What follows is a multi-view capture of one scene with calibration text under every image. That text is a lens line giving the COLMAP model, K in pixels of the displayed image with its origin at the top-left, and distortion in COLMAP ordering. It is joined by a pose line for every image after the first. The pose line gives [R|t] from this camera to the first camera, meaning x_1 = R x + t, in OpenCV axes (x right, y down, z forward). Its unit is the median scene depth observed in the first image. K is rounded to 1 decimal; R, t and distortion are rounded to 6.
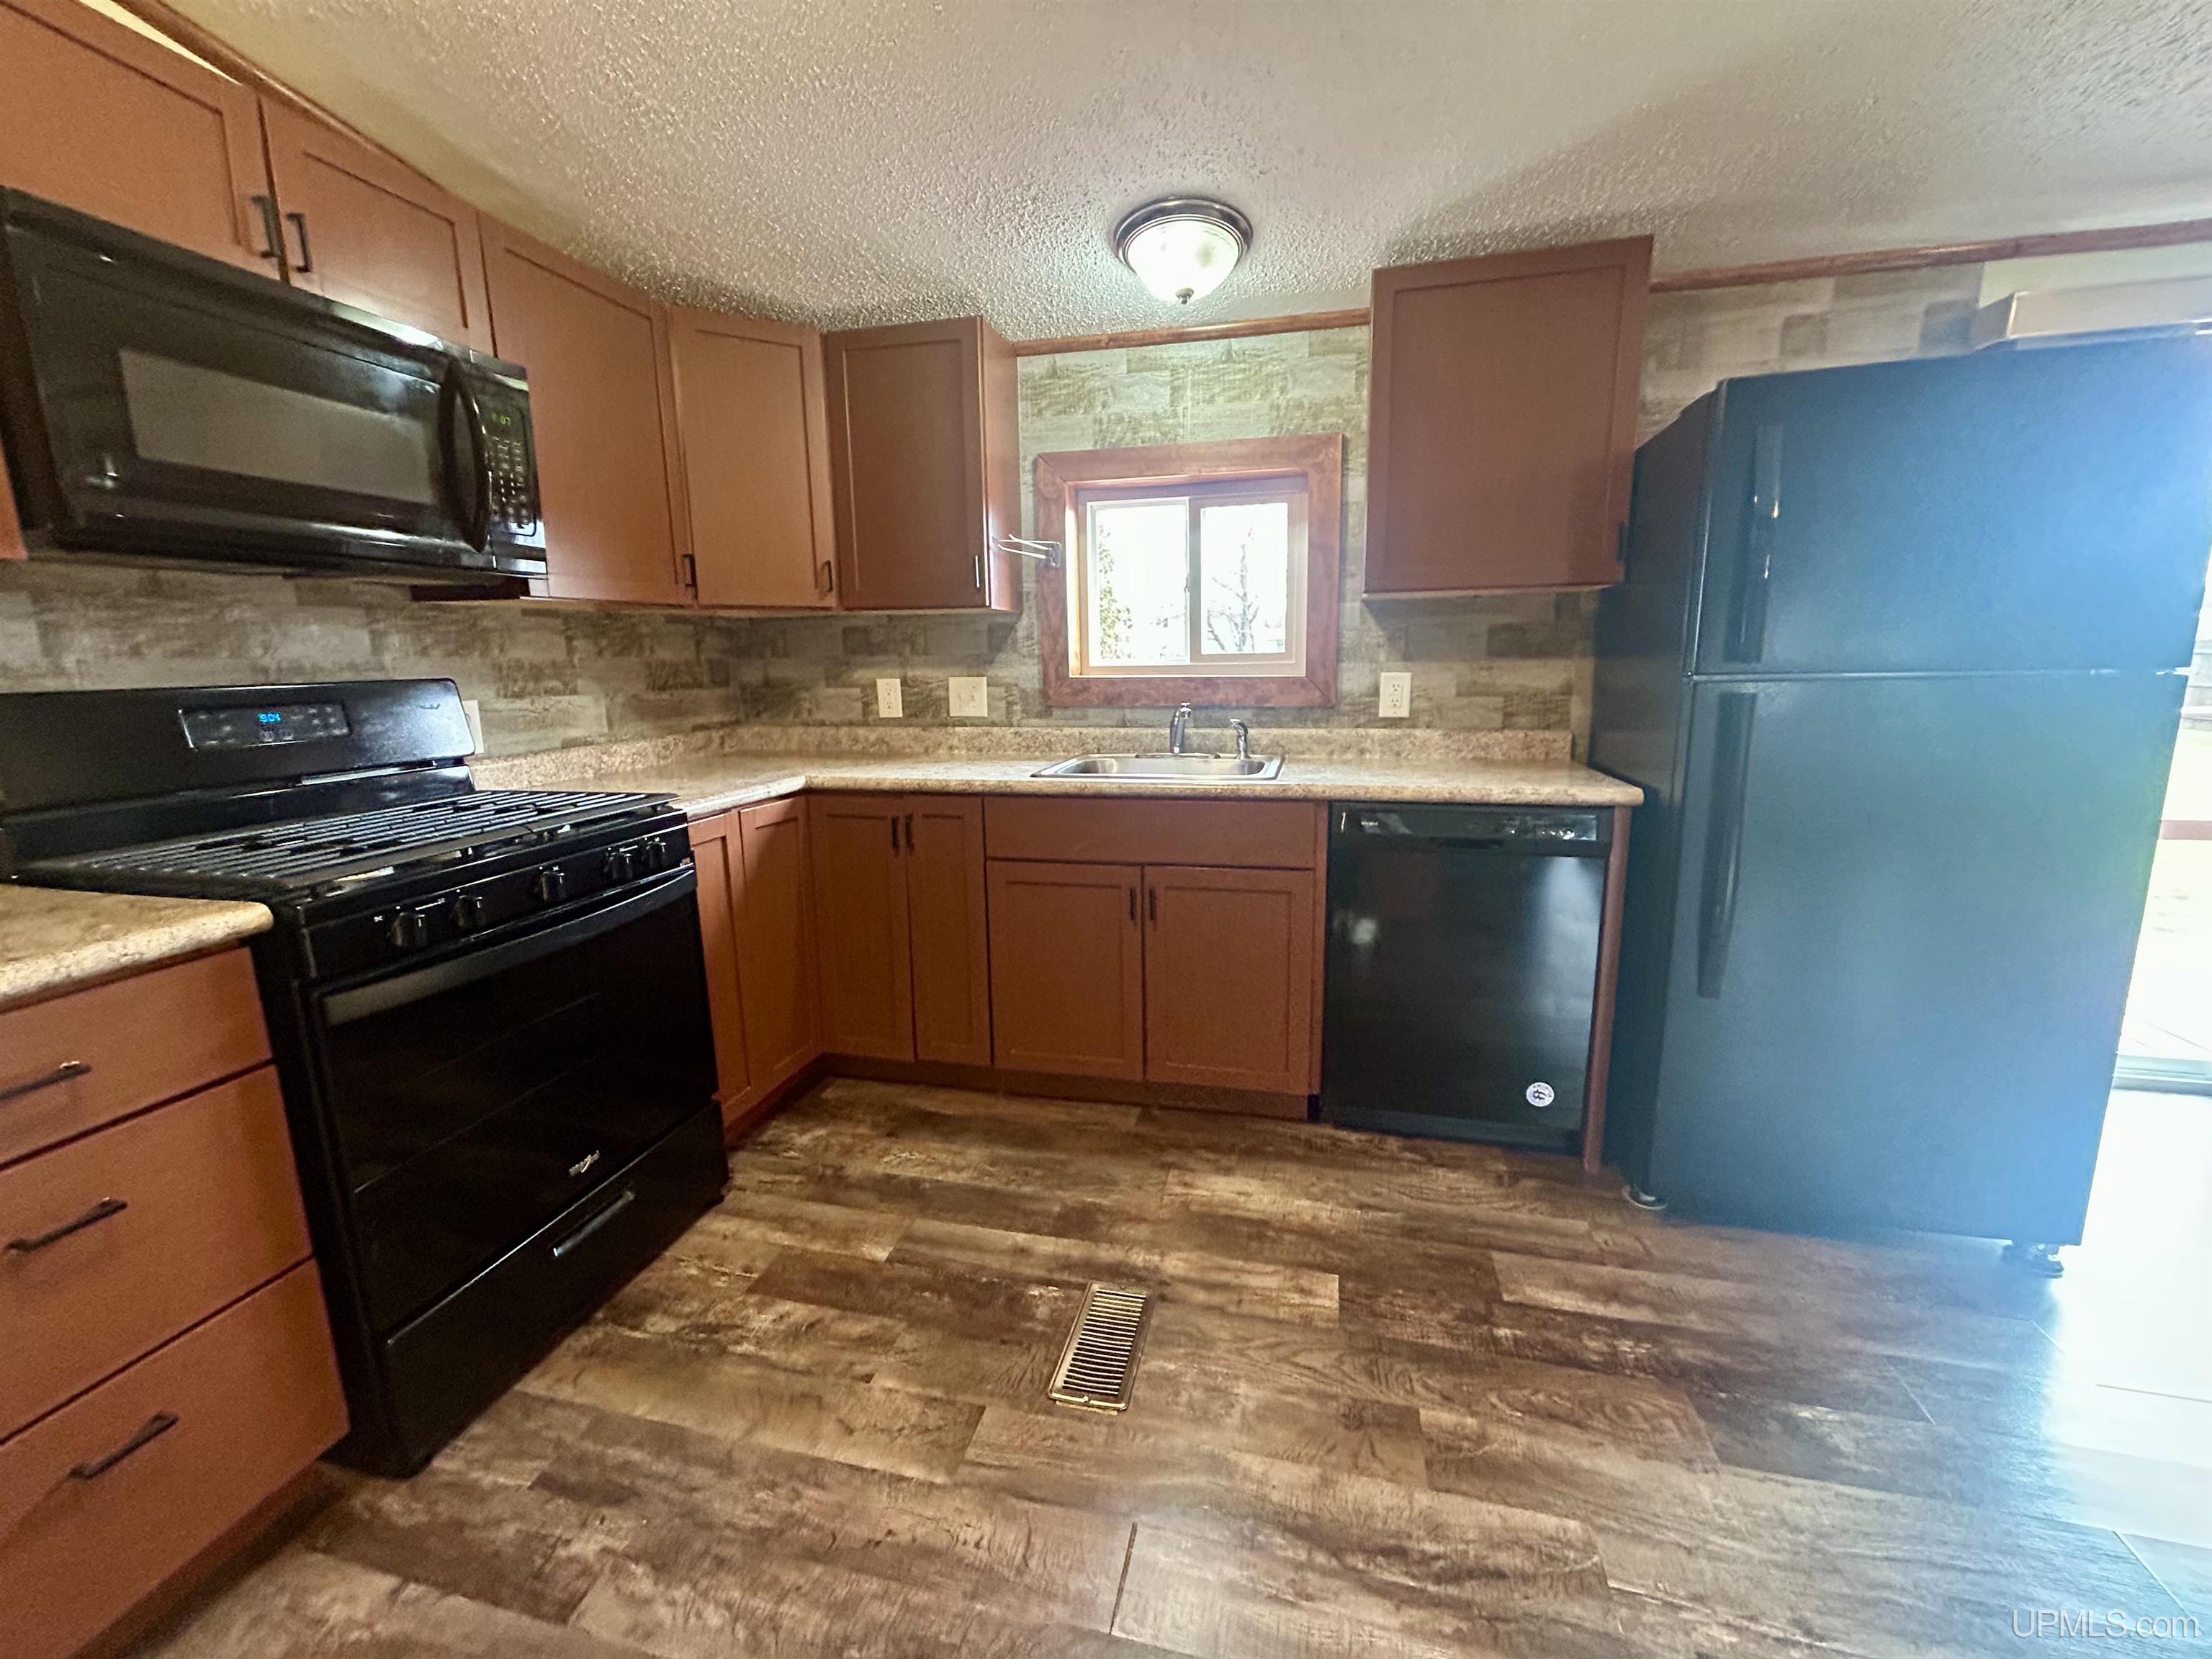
lens RADIAL K [[892.1, 0, 1106.0], [0, 892.1, 829.5], [0, 0, 1]] dist [-0.002568, -0.000418]
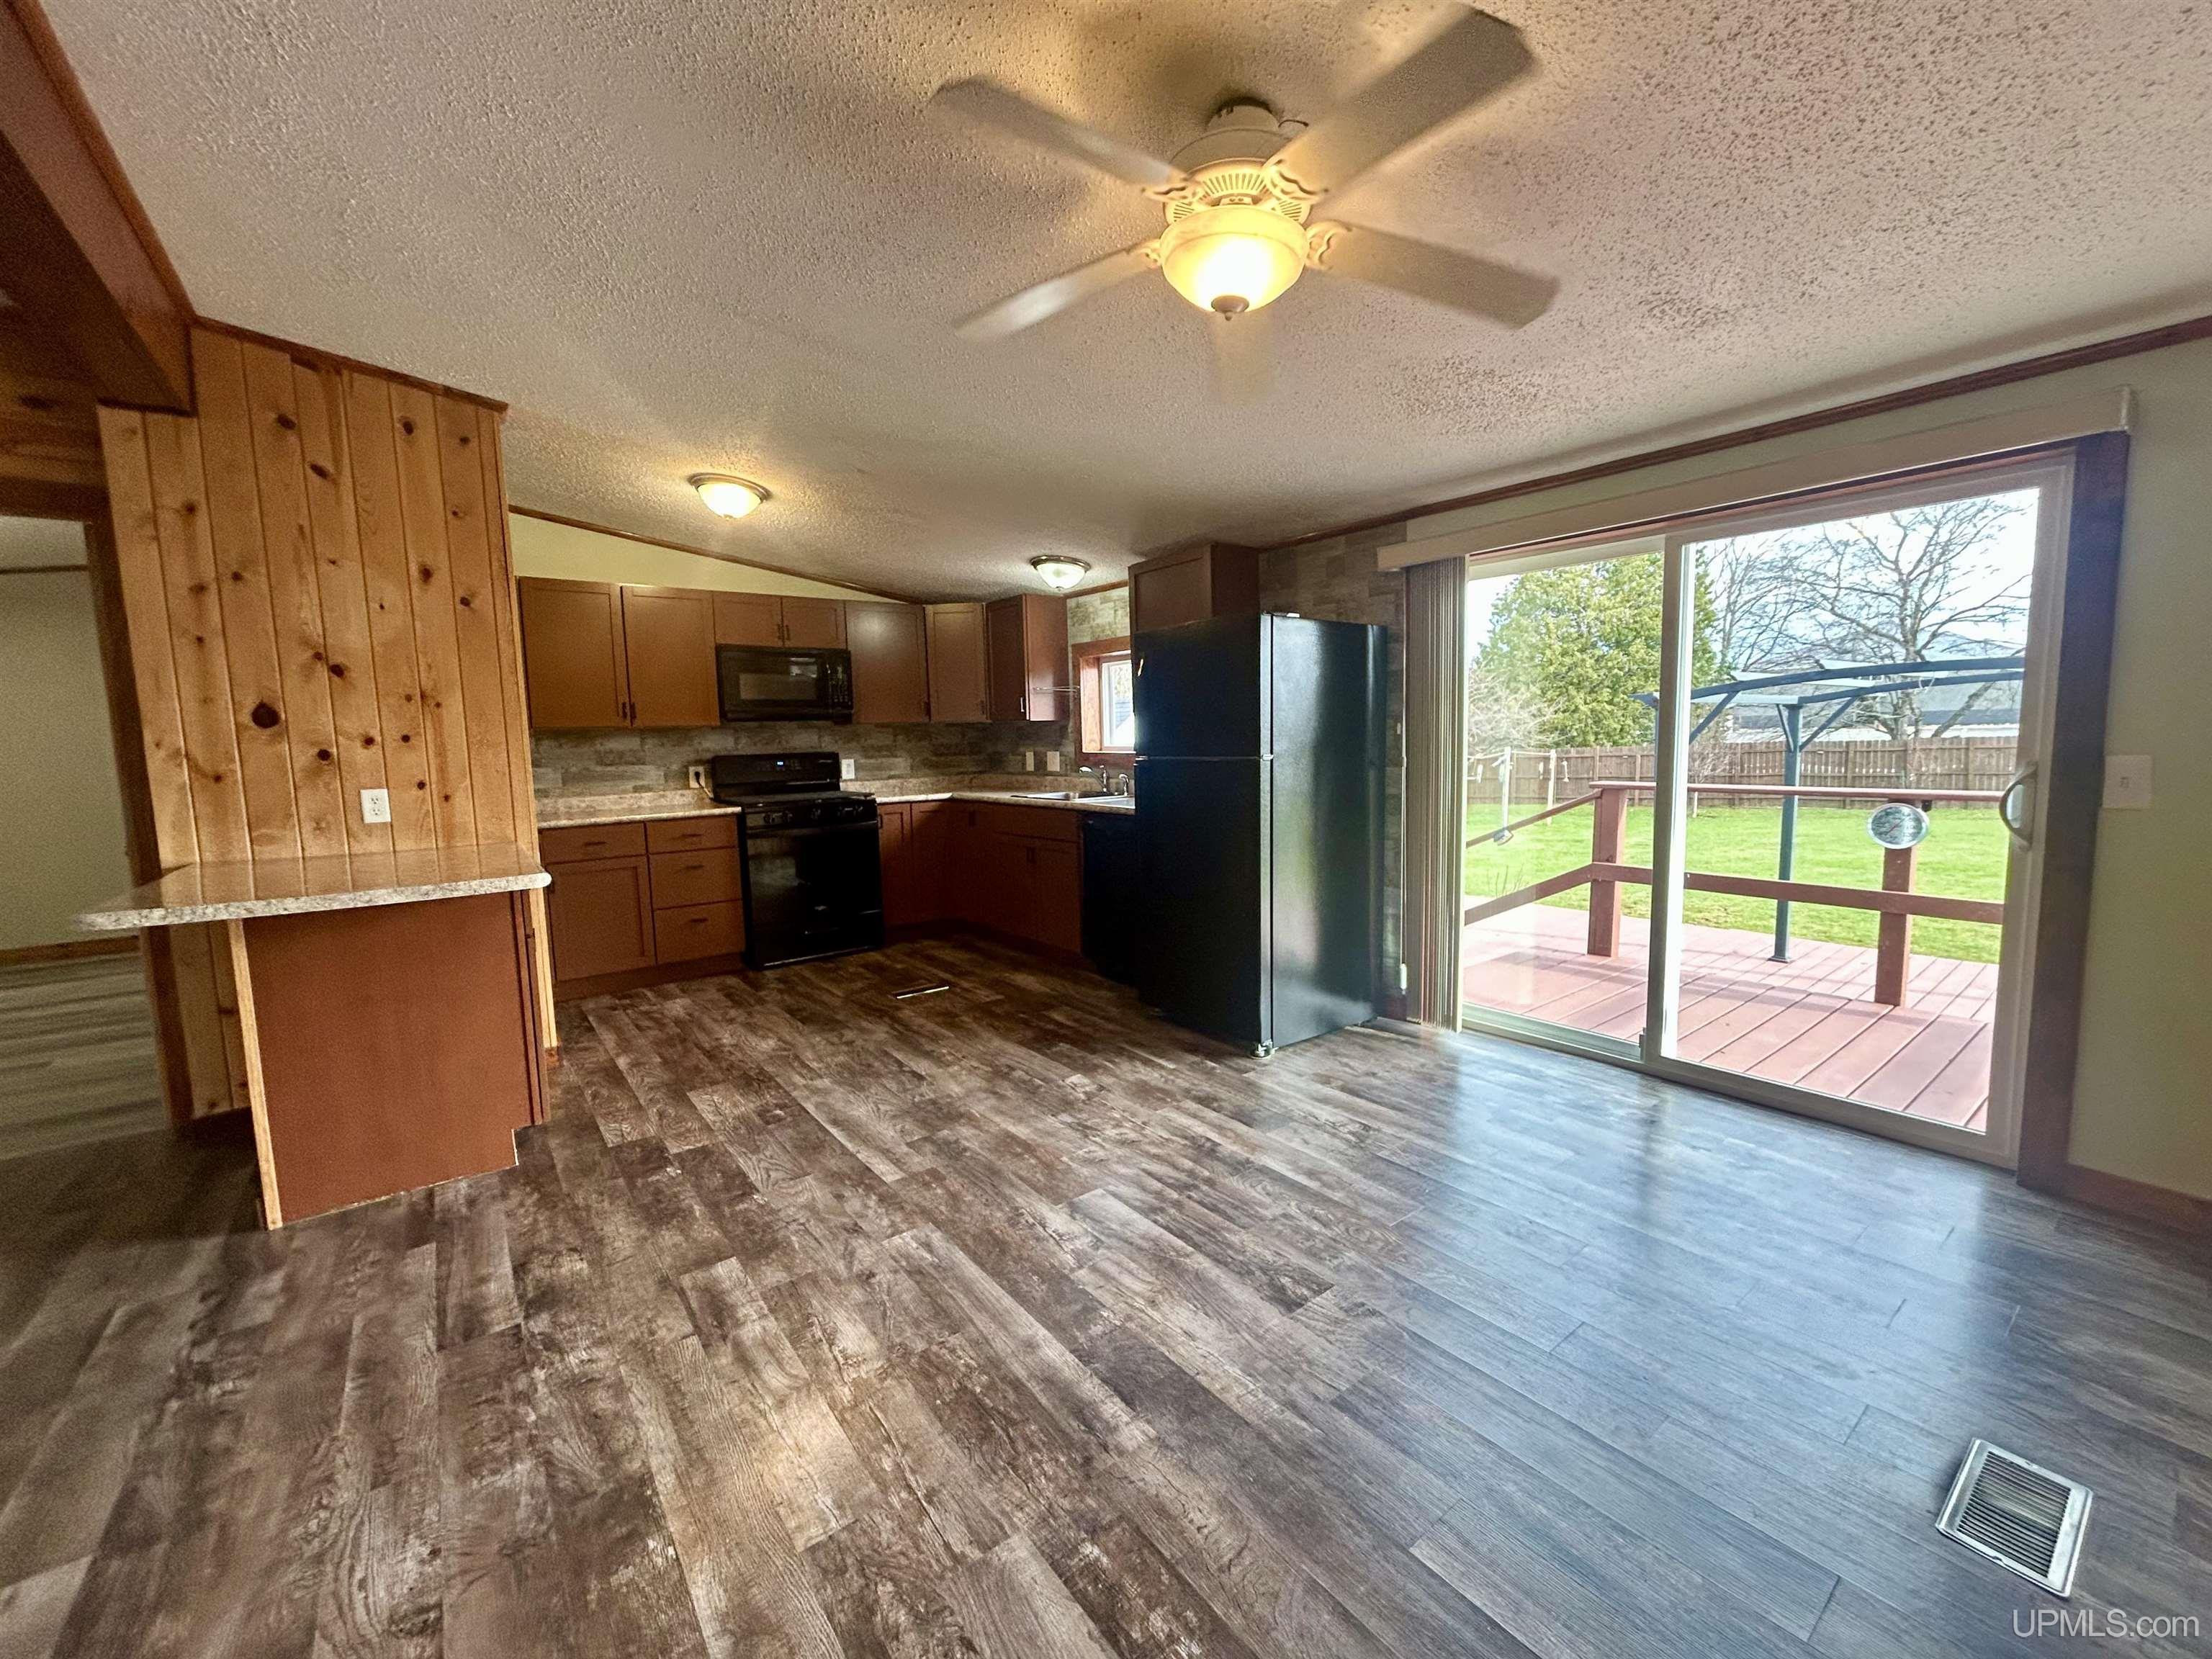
lens RADIAL K [[892.1, 0, 1106.0], [0, 892.1, 829.5], [0, 0, 1]] dist [-0.002568, -0.000418]
pose [[0.780519, 0.064090, -0.621838, 1.572935], [-0.107900, 0.993613, -0.033026, 0.074583], [0.615750, 0.092874, 0.782449, -0.630514]]
